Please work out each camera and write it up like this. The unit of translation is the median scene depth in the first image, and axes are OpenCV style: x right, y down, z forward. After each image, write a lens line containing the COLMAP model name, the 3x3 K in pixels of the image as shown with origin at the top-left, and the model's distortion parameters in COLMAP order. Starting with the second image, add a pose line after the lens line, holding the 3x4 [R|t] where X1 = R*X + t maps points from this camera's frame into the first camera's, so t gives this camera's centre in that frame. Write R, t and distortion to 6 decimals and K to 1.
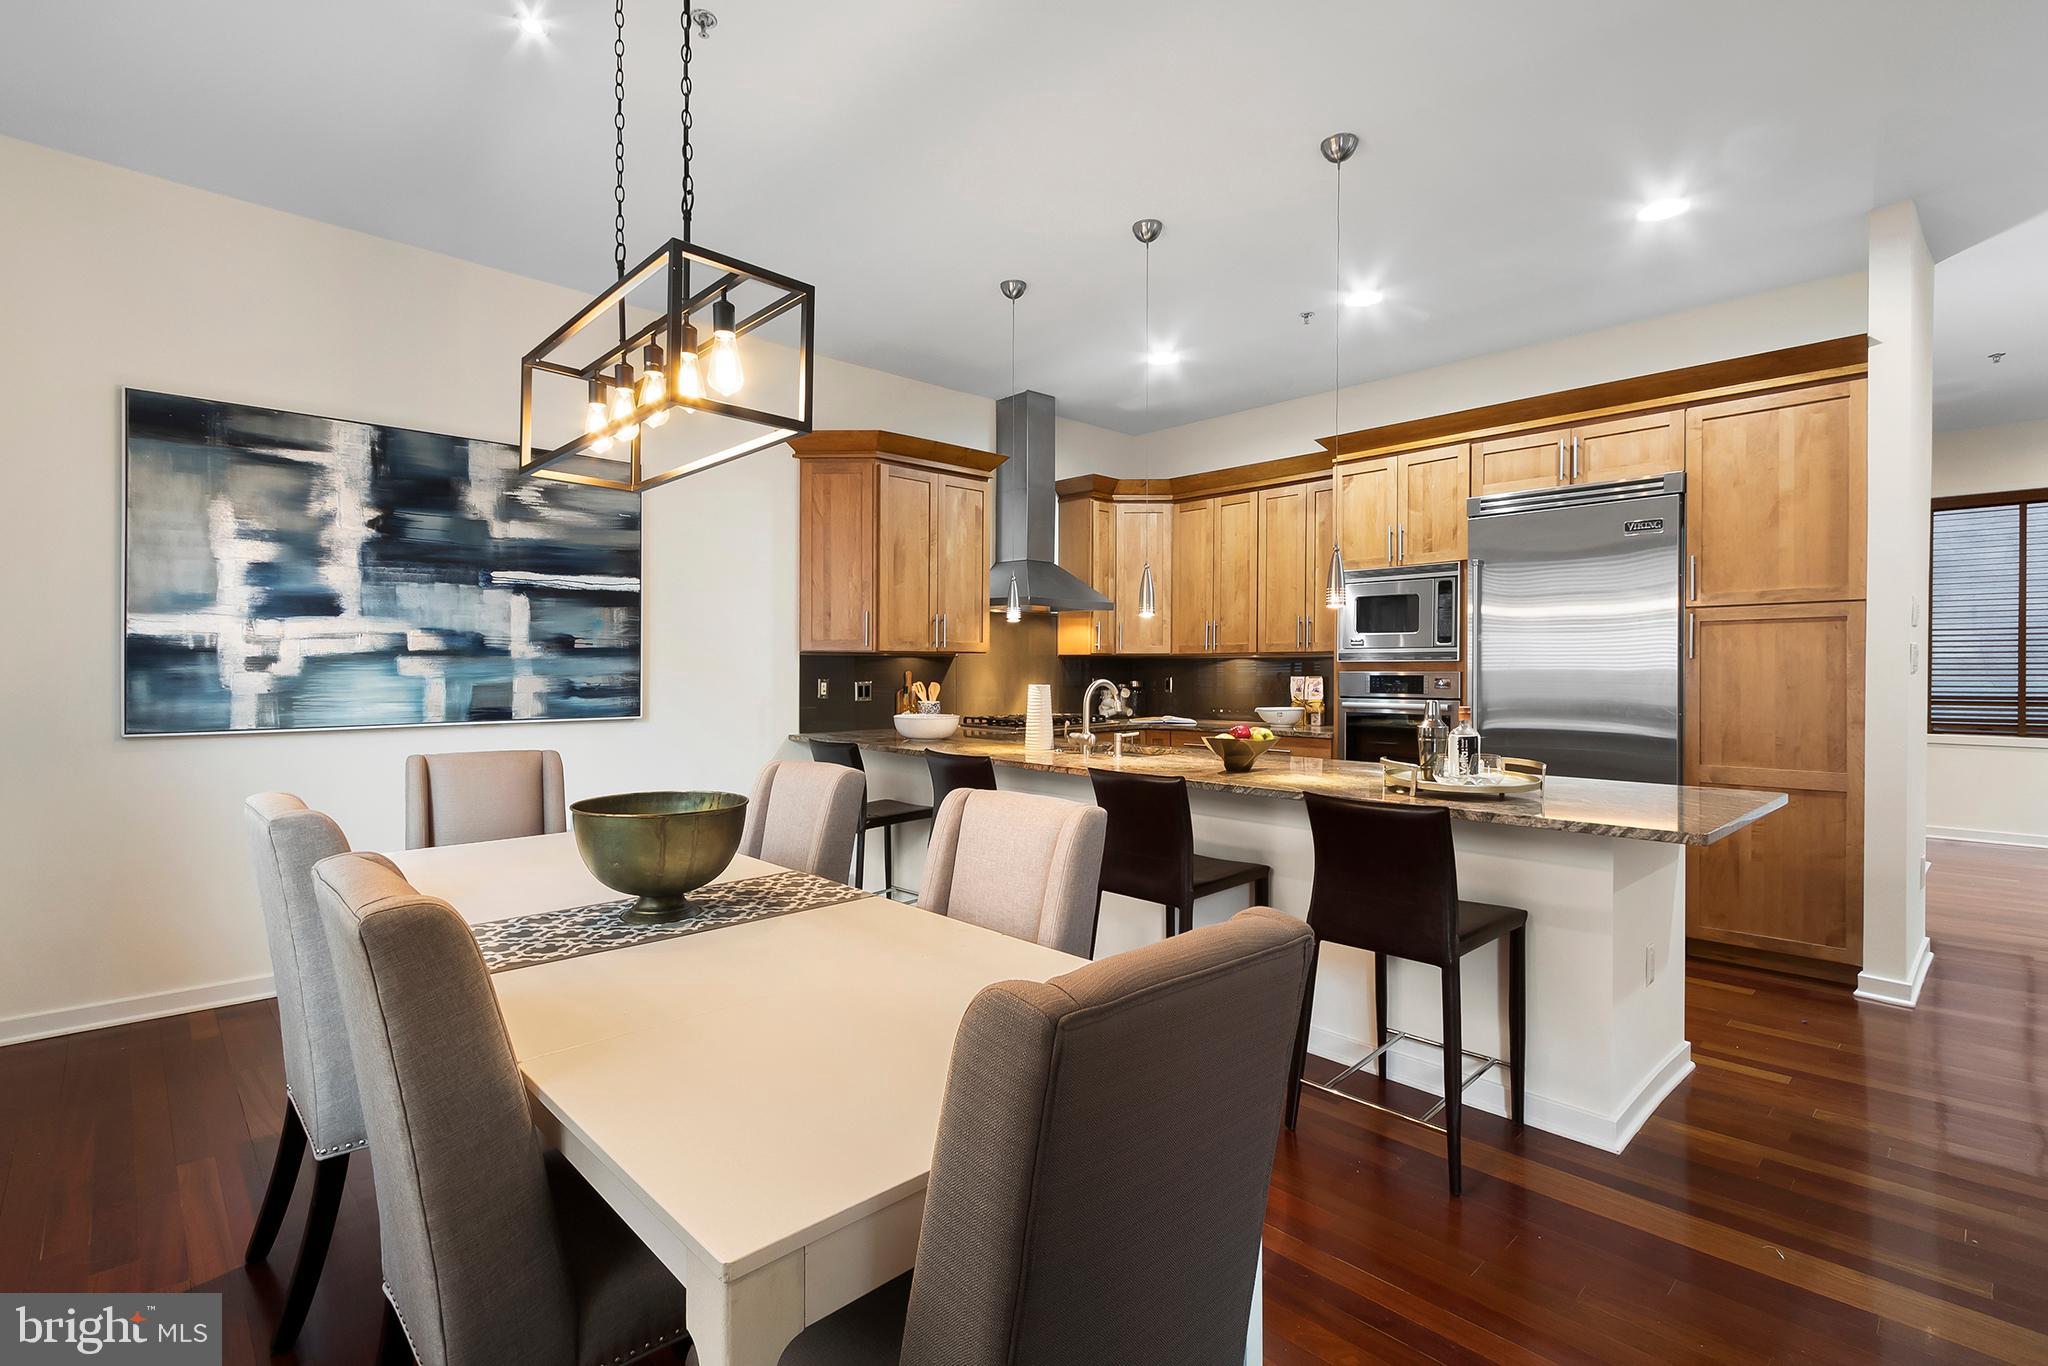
lens RADIAL K [[955.9, 0, 1020.2], [0, 955.9, 688.6], [0, 0, 1]] dist [0.006220, -0.004753]
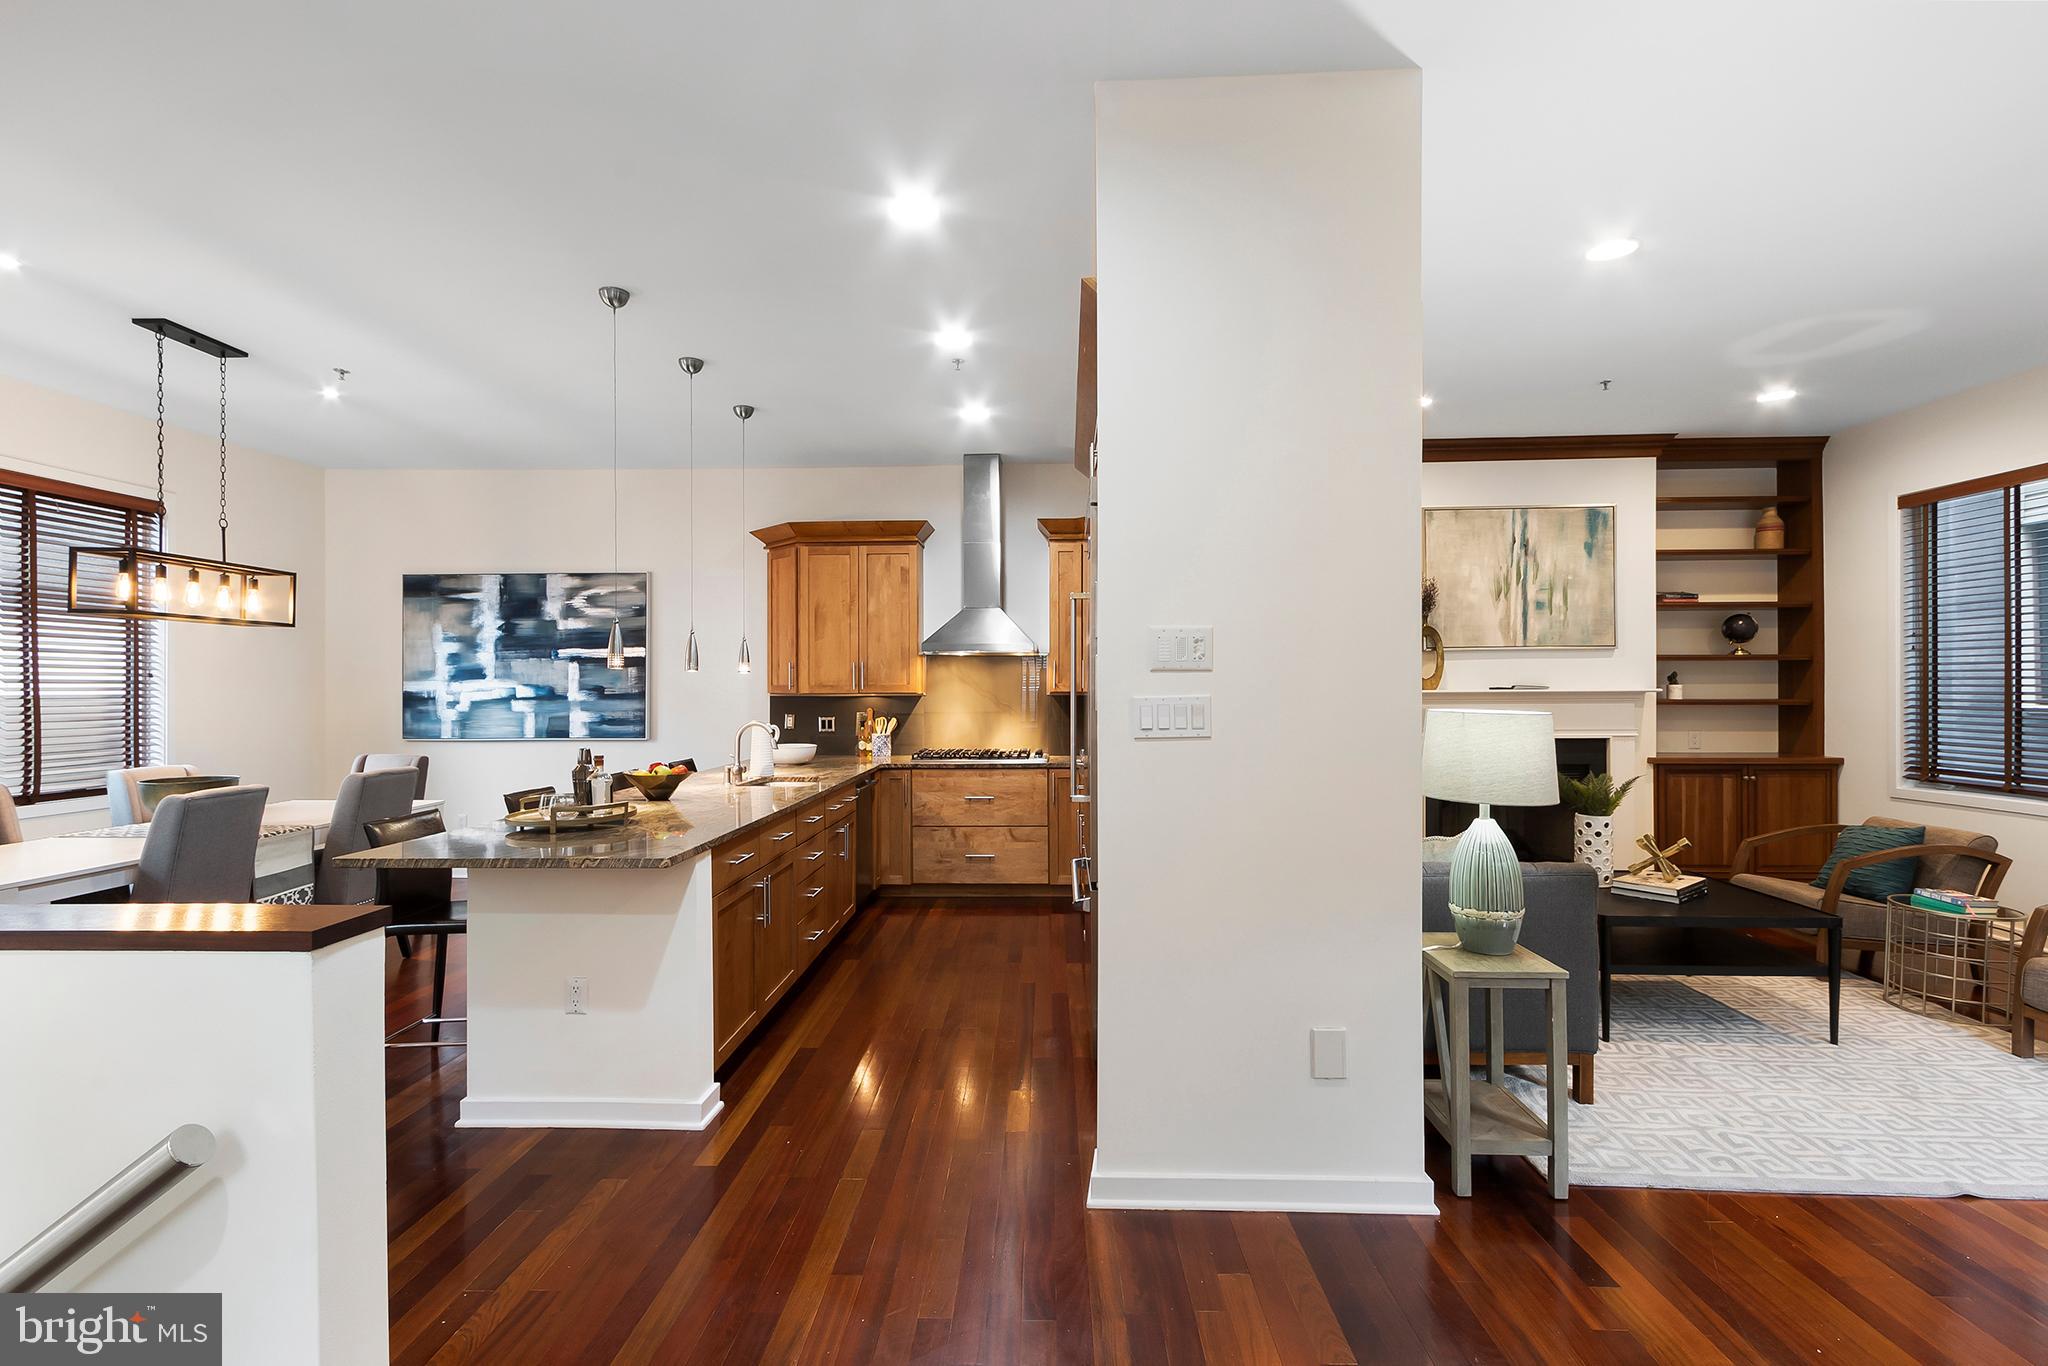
lens RADIAL K [[955.9, 0, 1032.3], [0, 955.9, 686.6], [0, 0, 1]] dist [0.006220, -0.004753]
pose [[0.697351, -0.003108, -0.716723, 1.246883], [-0.012916, 0.999774, -0.016902, -0.039655], [0.716613, 0.021043, 0.697153, 0.425628]]
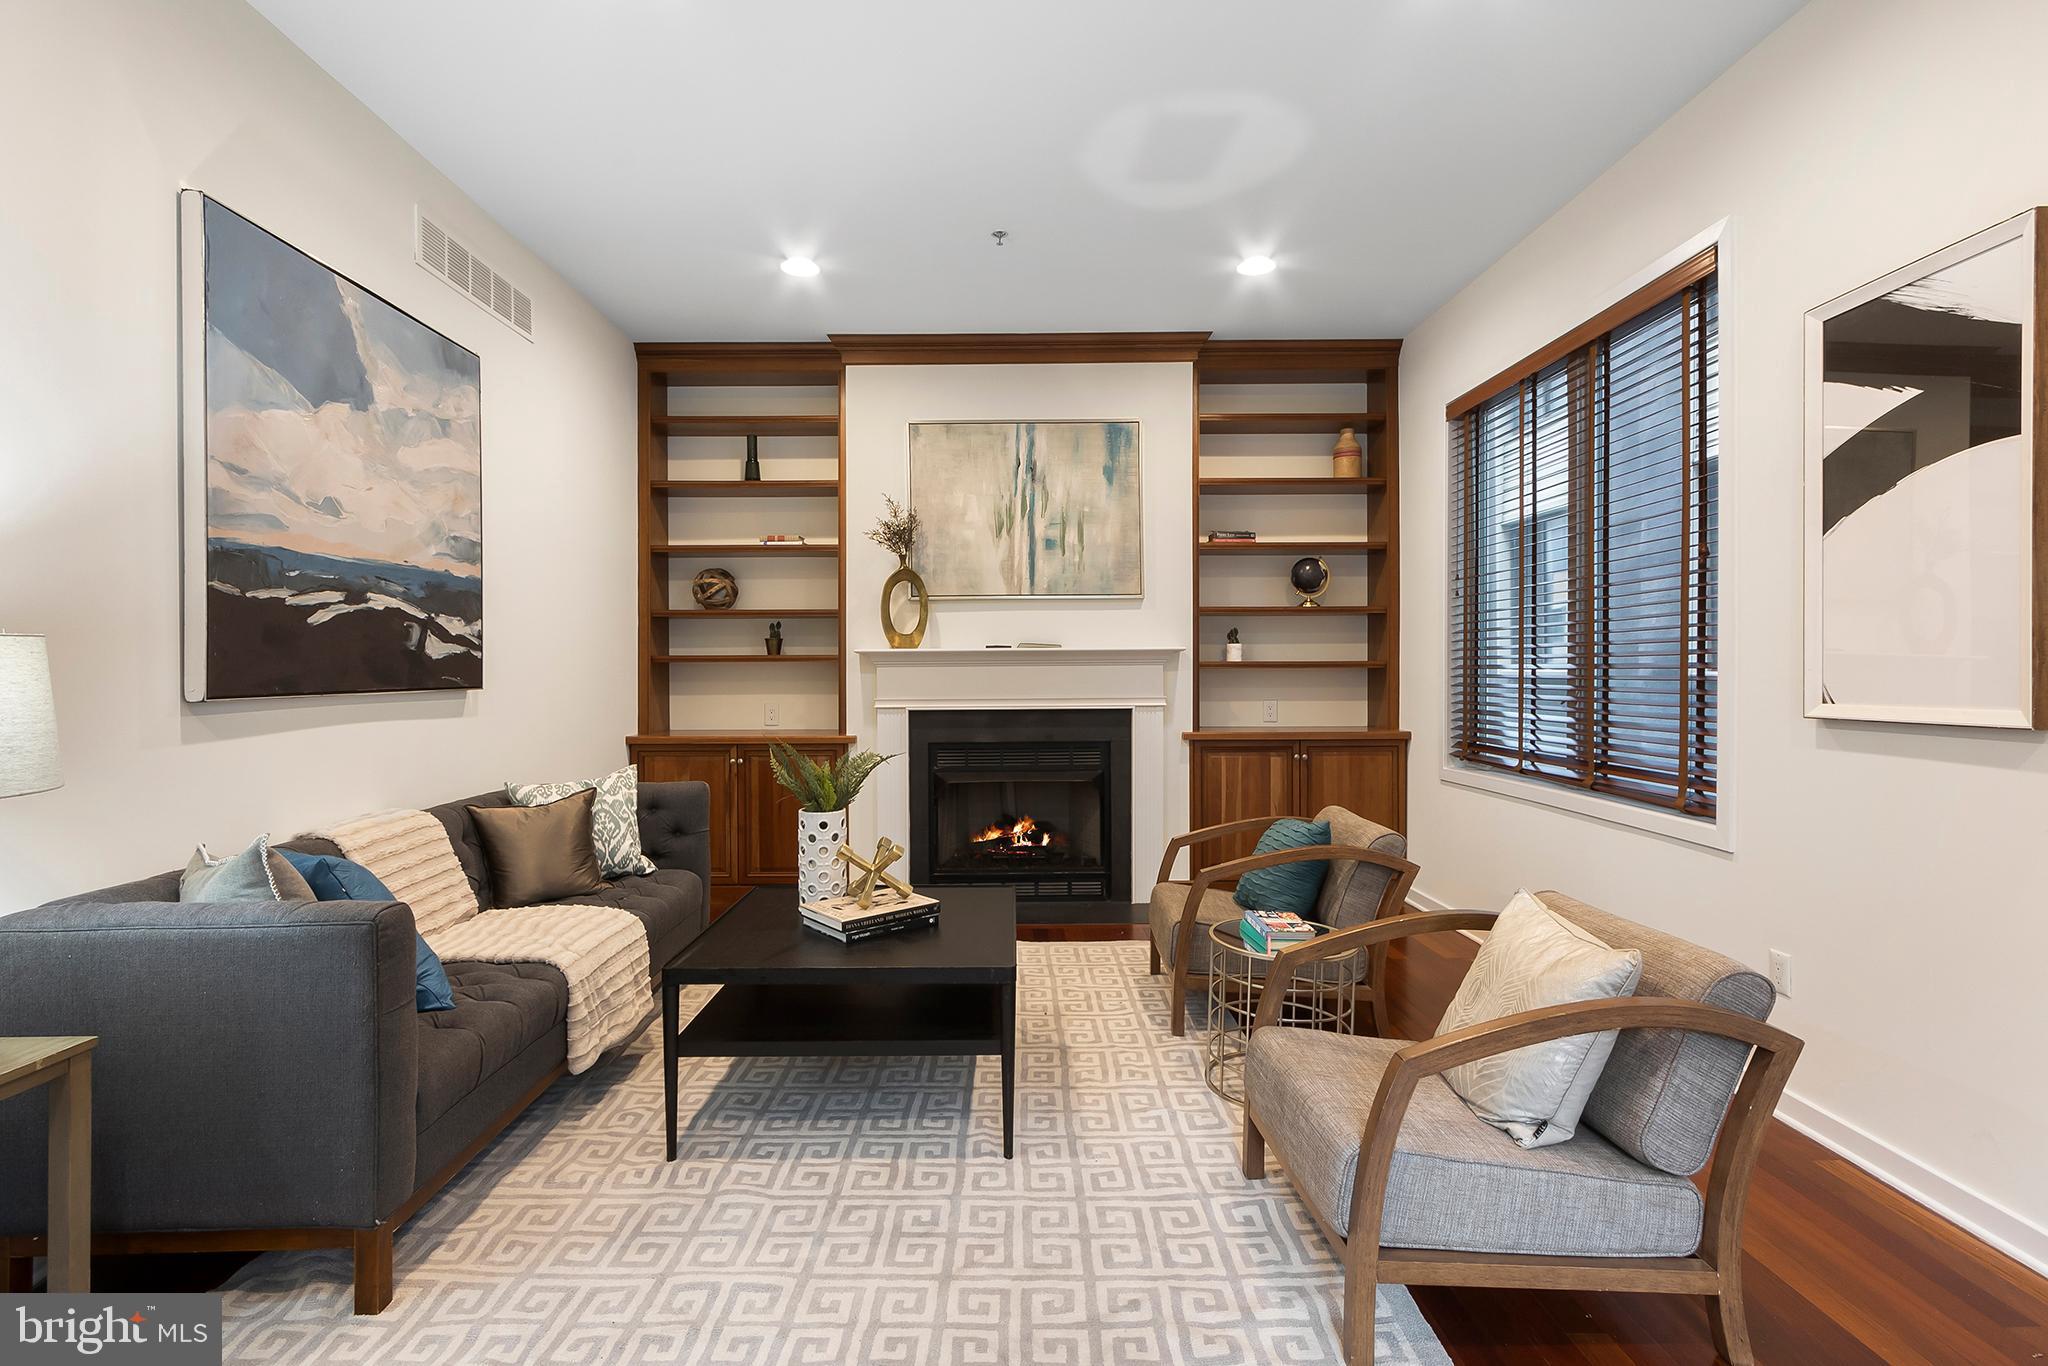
lens RADIAL K [[955.9, 0, 1039.0], [0, 955.9, 669.2], [0, 0, 1]] dist [0.006220, -0.004753]
pose [[0.733857, 0.000164, -0.679303, 1.539784], [-0.013029, 0.999819, -0.013833, -0.026829], [0.679179, 0.019002, 0.733727, 1.144367]]
